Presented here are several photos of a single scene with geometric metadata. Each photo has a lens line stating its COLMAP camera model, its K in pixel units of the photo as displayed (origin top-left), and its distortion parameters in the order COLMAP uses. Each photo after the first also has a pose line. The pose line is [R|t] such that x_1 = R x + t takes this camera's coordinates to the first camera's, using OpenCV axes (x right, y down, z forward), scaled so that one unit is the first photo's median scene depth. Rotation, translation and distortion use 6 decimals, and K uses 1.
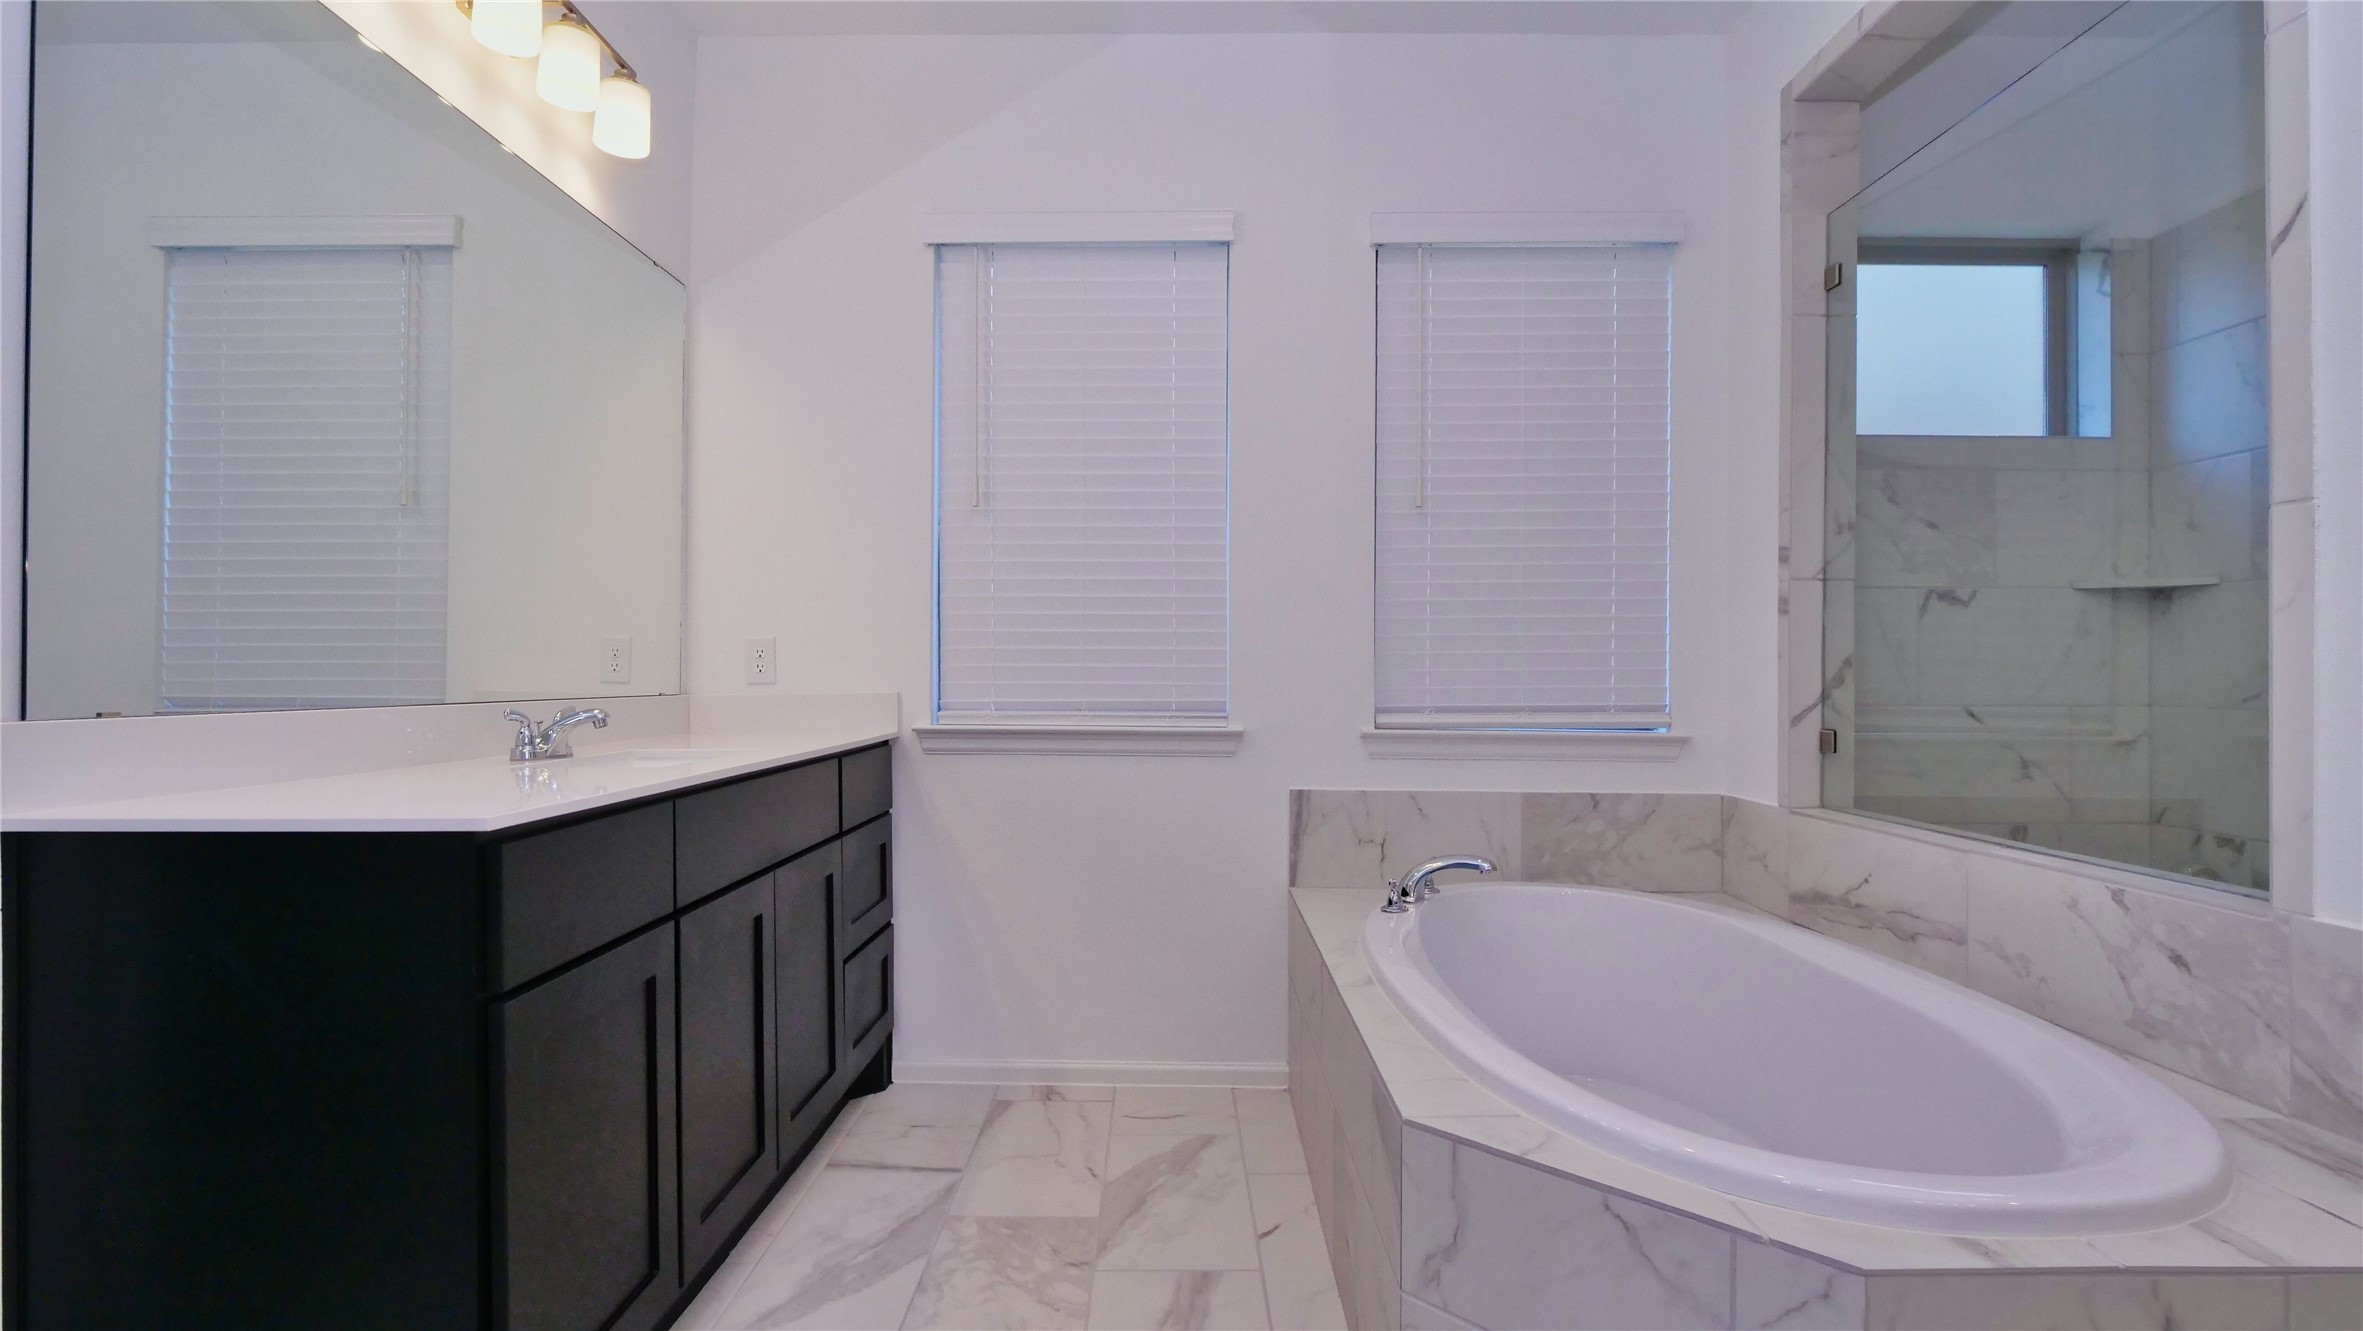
lens RADIAL K [[1150.5, 0, 1162.0], [0, 1150.5, 658.6], [0, 0, 1]] dist [-0.010795, -0.004690]
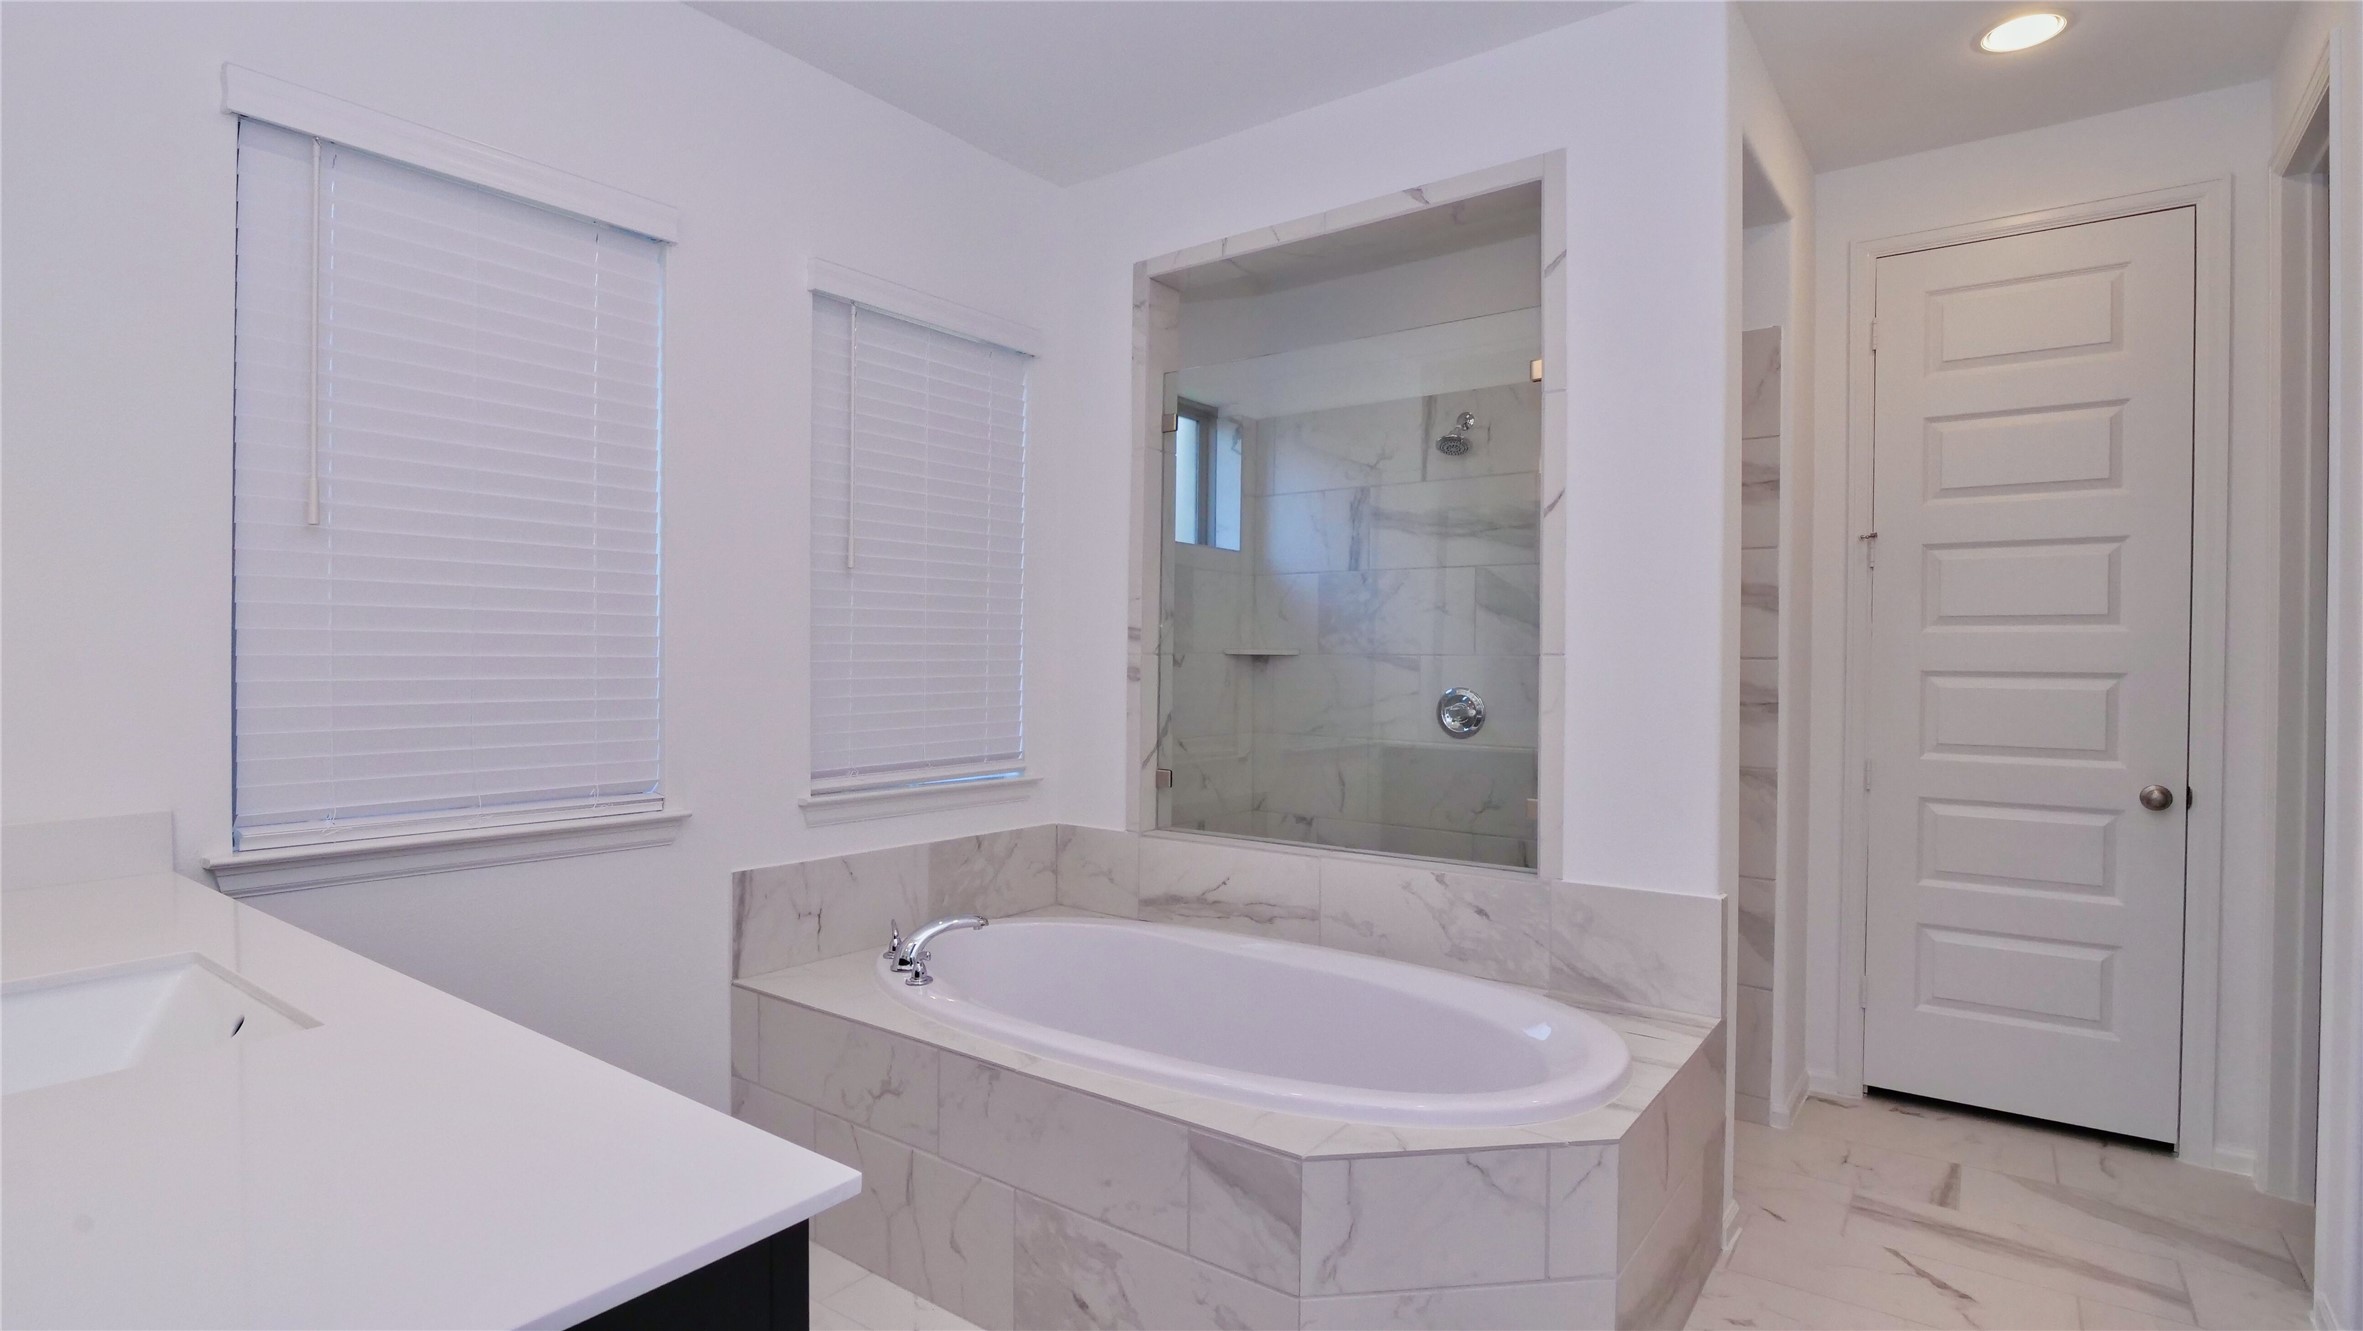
lens RADIAL K [[1150.5, 0, 1160.5], [0, 1150.5, 659.4], [0, 0, 1]] dist [-0.010795, -0.004690]
pose [[0.589959, -0.001547, 0.807432, -0.471631], [-0.013301, 0.999844, 0.011634, -0.077399], [-0.807324, -0.017603, 0.589846, 0.223739]]
